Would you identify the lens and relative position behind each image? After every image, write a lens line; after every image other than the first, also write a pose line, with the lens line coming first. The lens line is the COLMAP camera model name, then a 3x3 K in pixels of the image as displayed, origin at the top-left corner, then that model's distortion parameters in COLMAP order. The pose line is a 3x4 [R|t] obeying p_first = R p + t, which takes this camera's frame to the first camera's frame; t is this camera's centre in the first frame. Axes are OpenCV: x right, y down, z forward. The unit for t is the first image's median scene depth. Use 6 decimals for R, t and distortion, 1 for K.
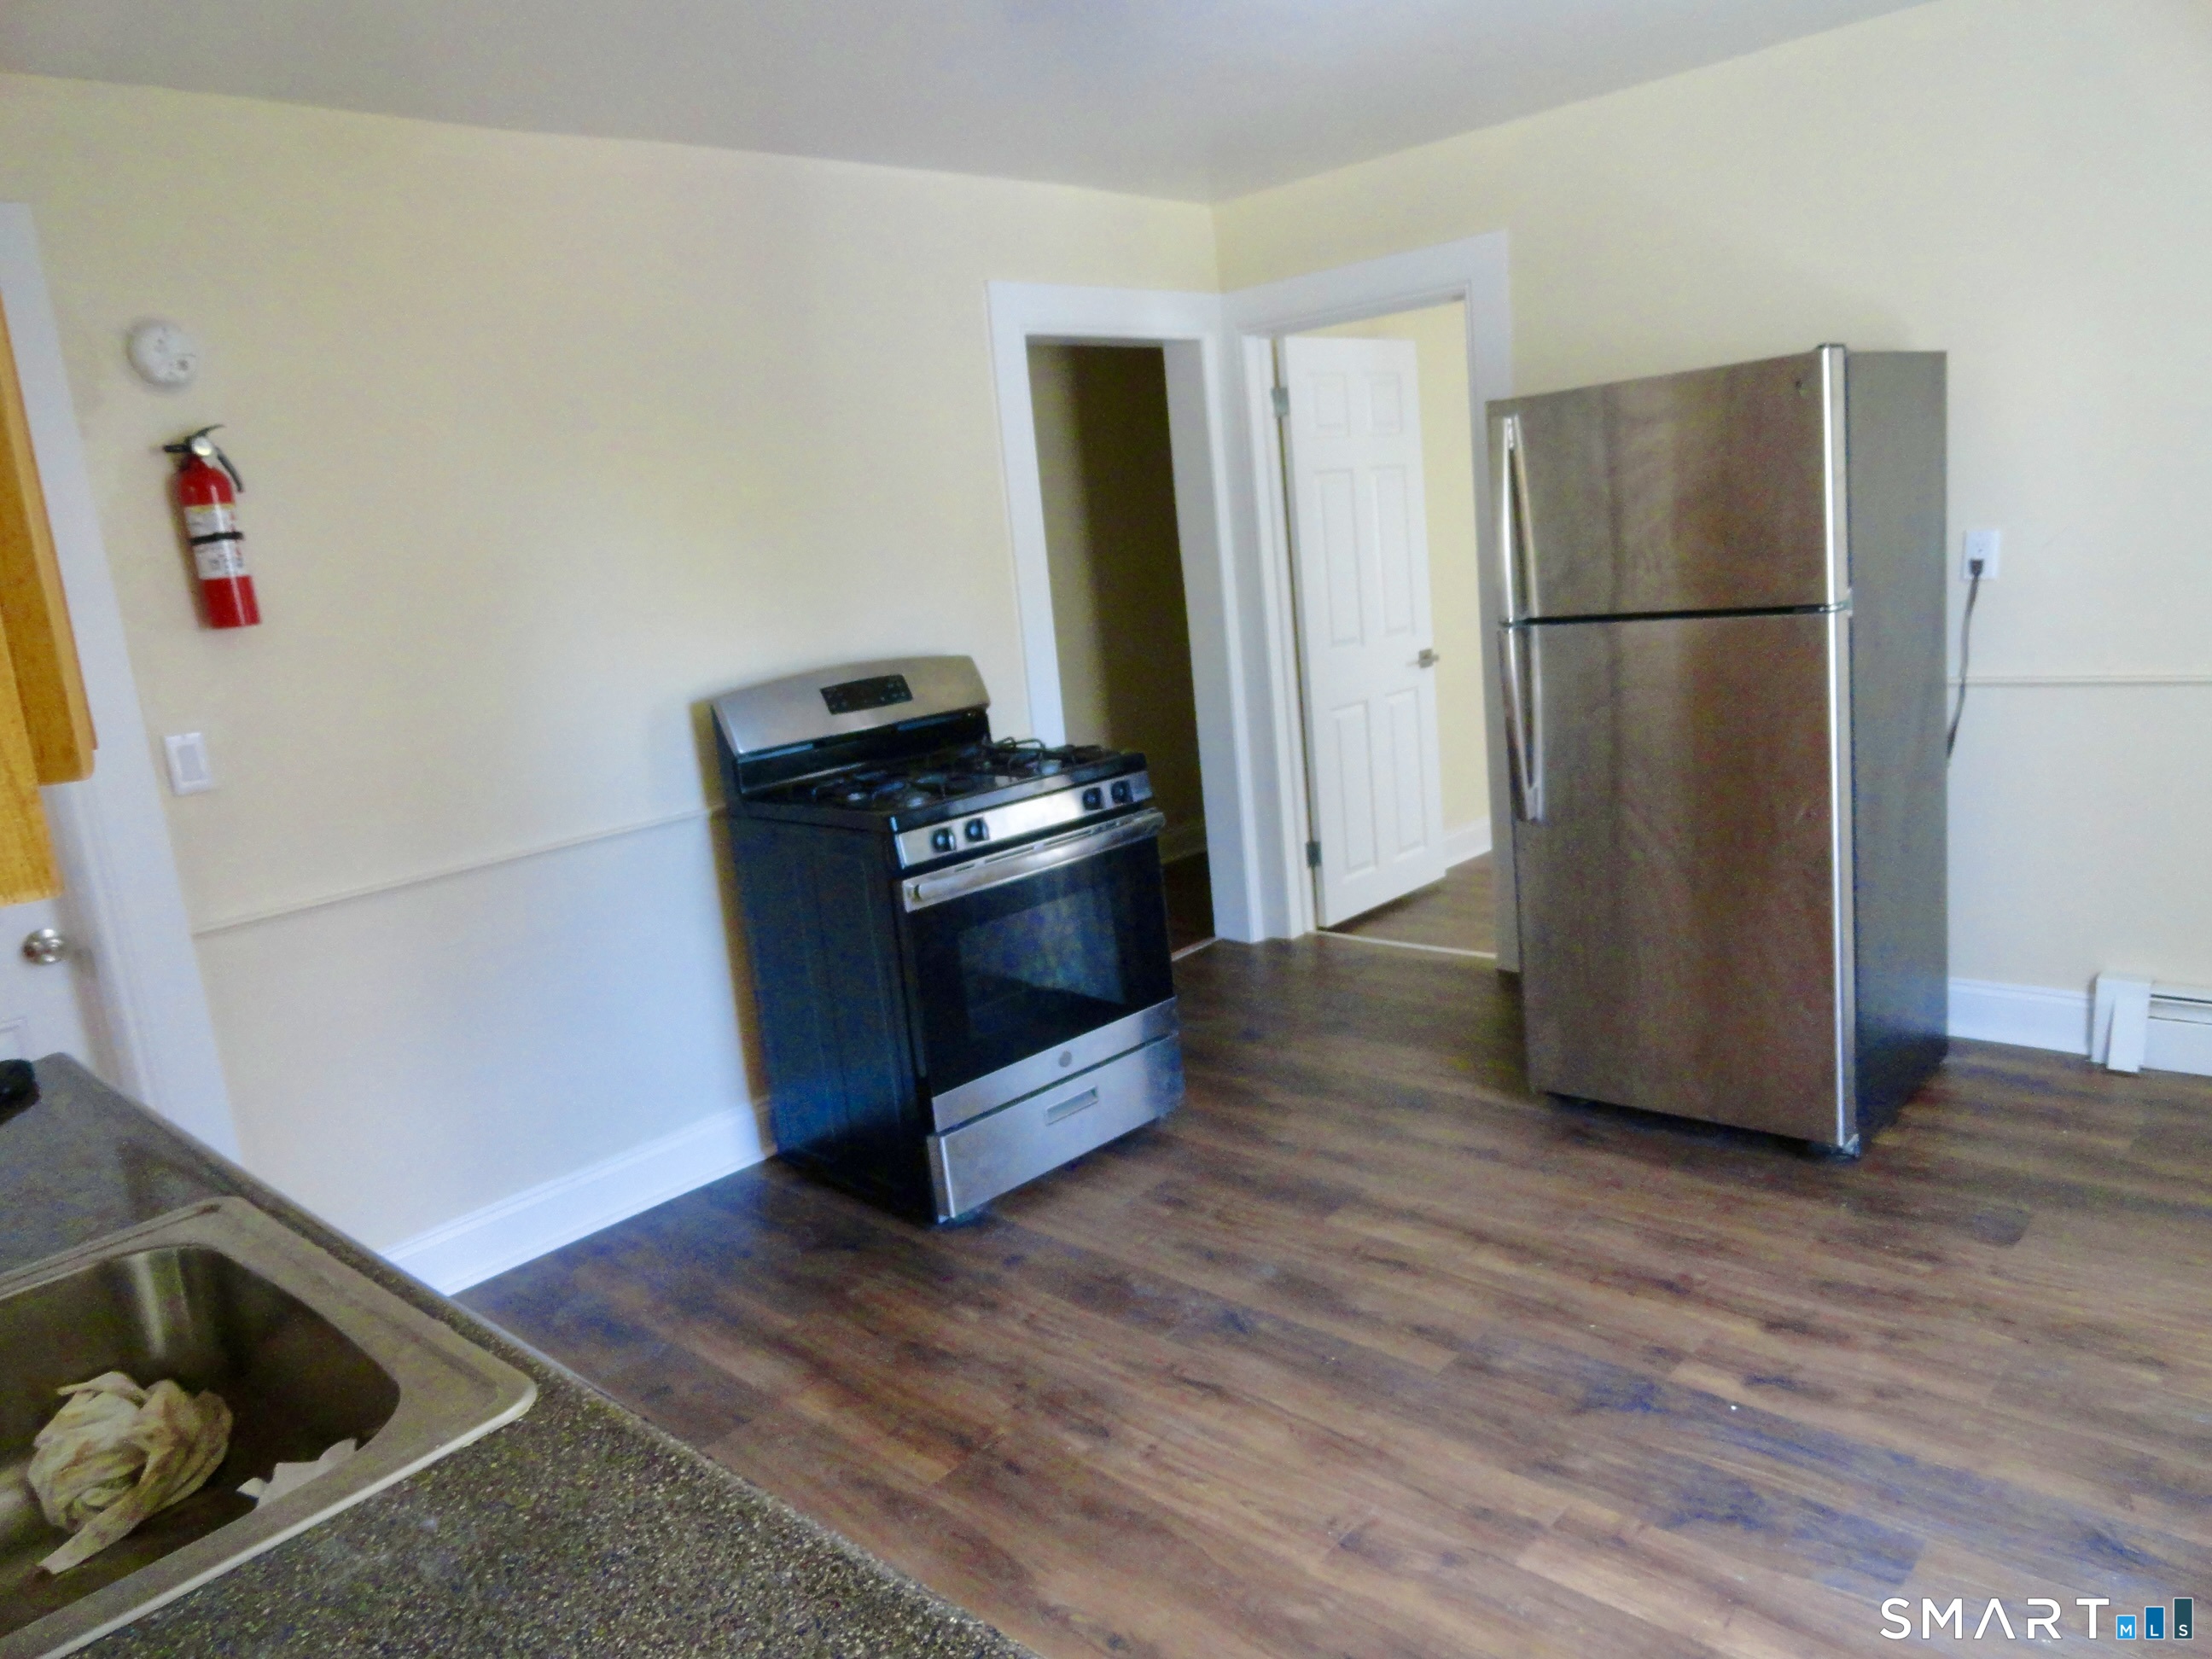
lens RADIAL K [[1510.8, 0, 1106.9], [0, 1510.8, 825.0], [0, 0, 1]] dist [0.001017, 0.005998]
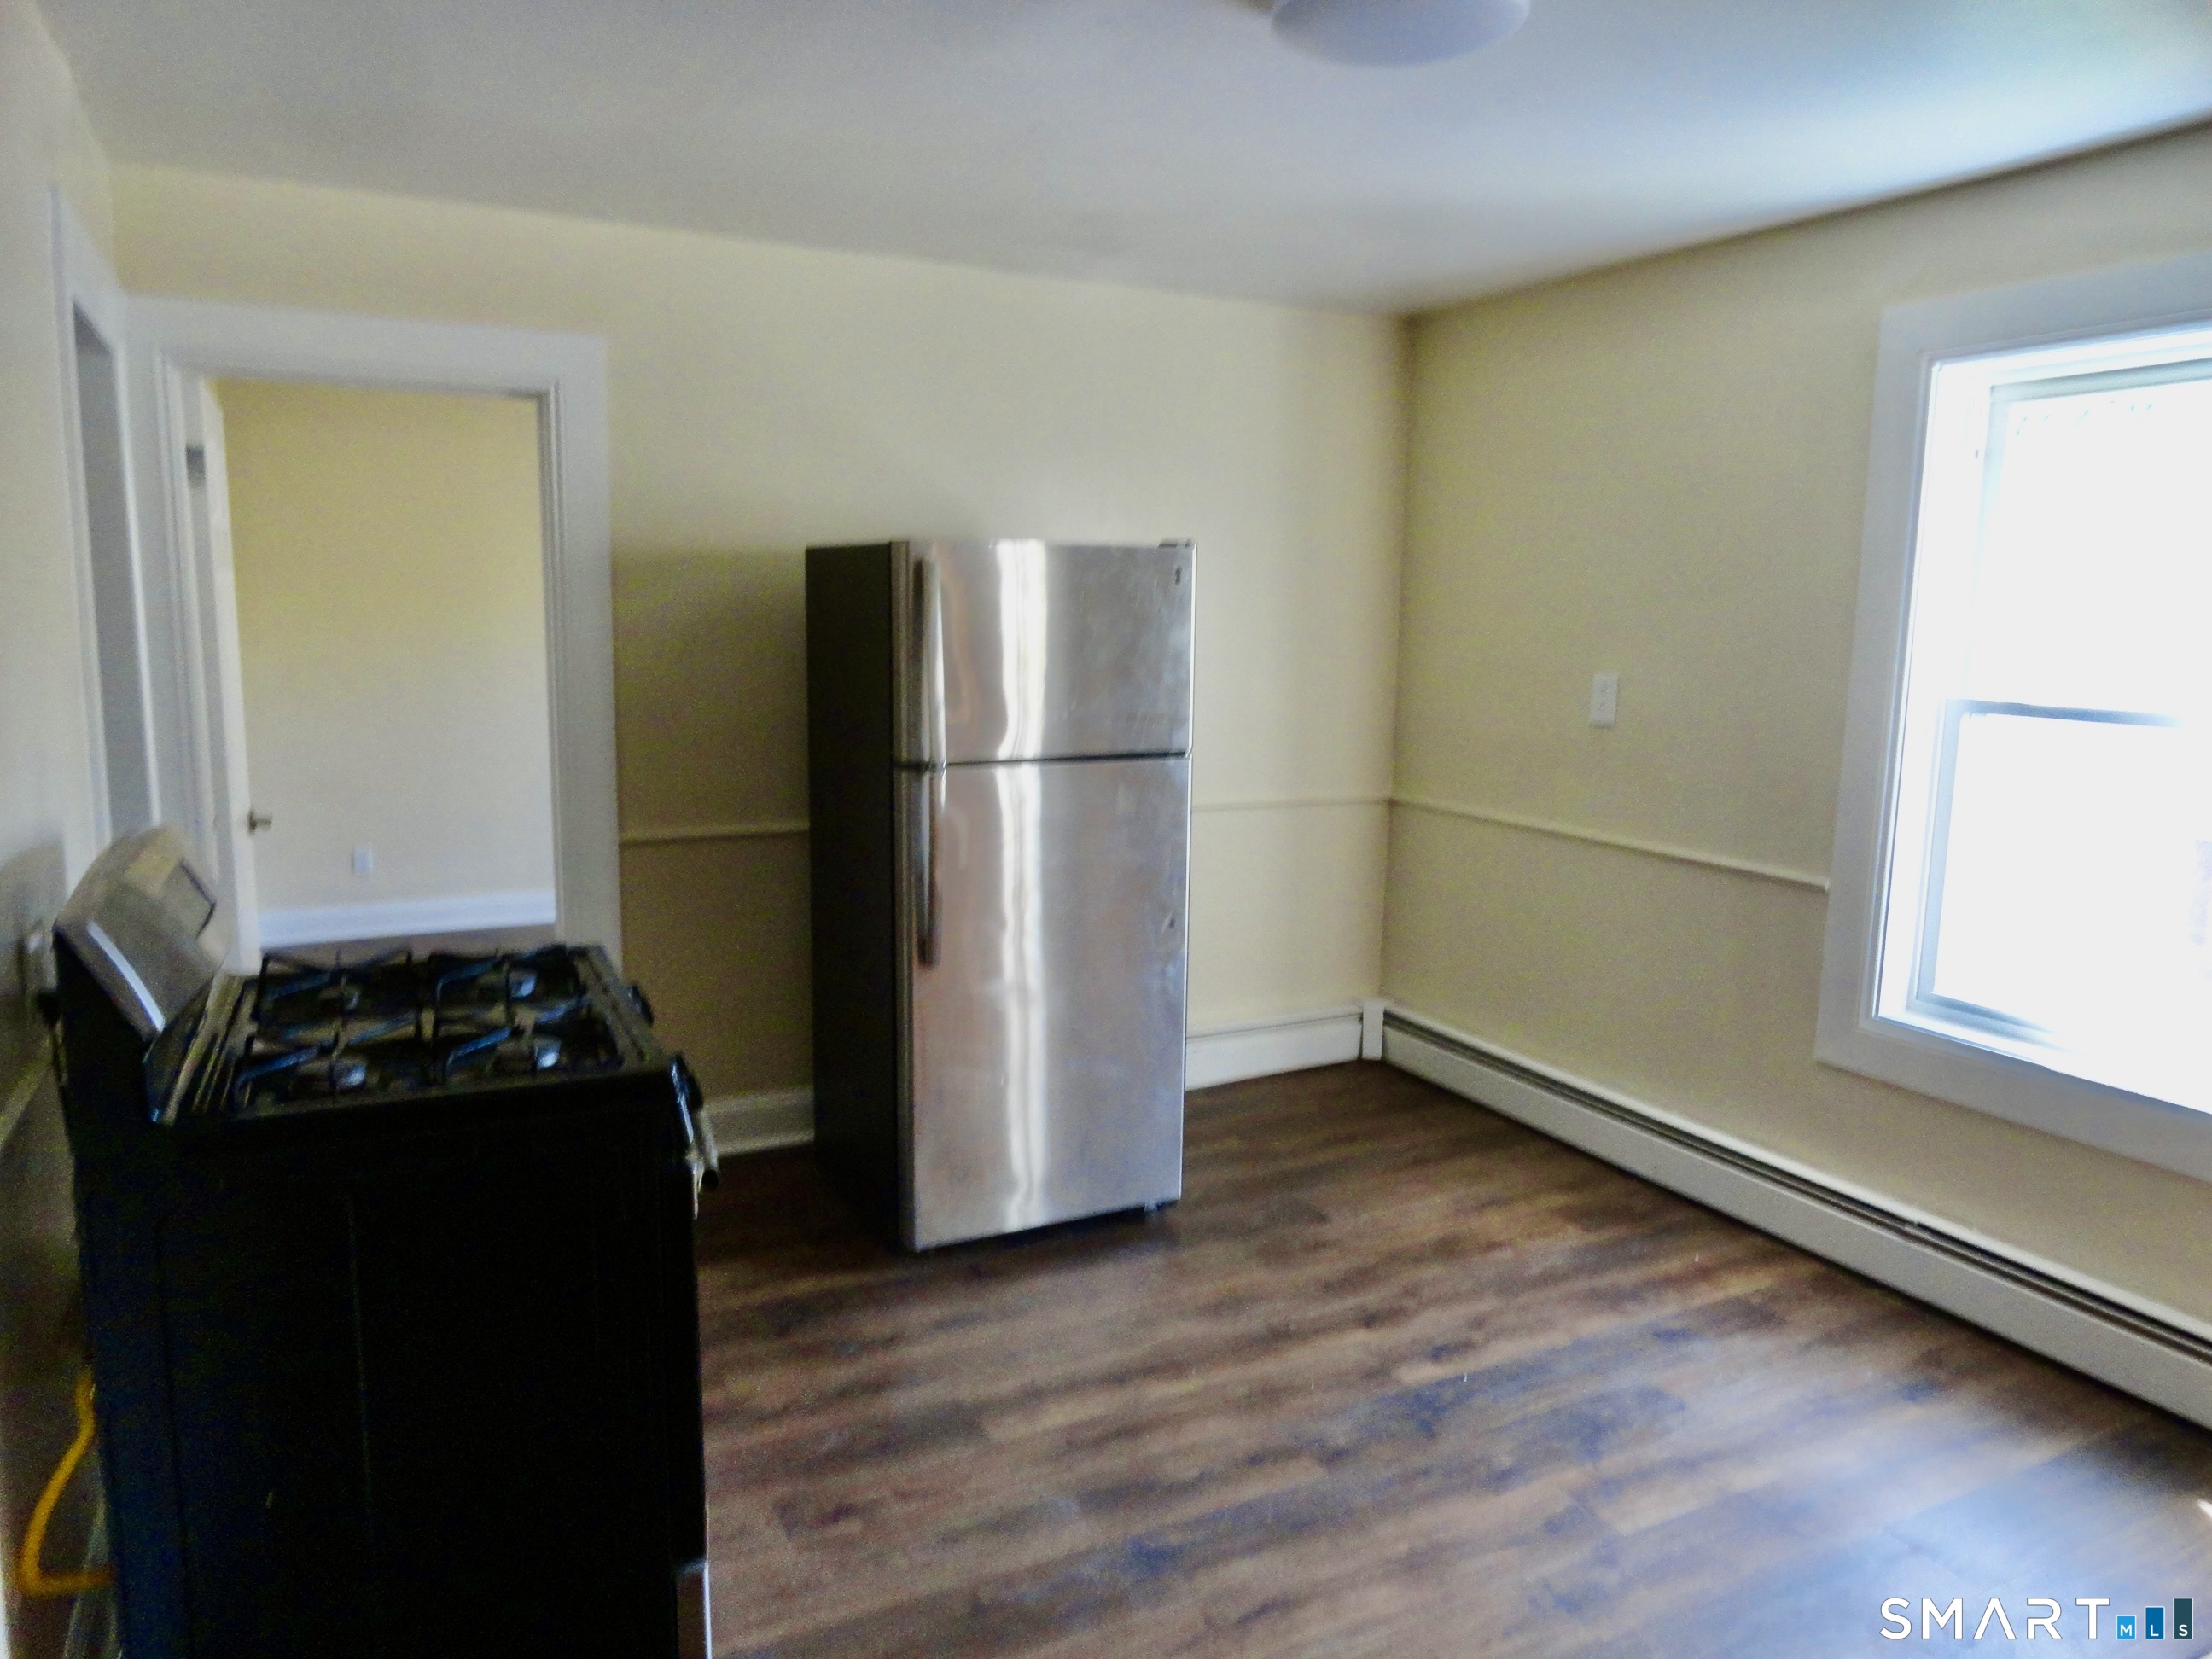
lens RADIAL K [[1510.8, 0, 1100.2], [0, 1510.8, 830.4], [0, 0, 1]] dist [0.001017, 0.005998]
pose [[0.335817, -0.028946, 0.941483, -0.783567], [0.132837, 0.990994, -0.016914, -0.077509], [-0.932513, 0.130744, 0.336637, 0.731016]]
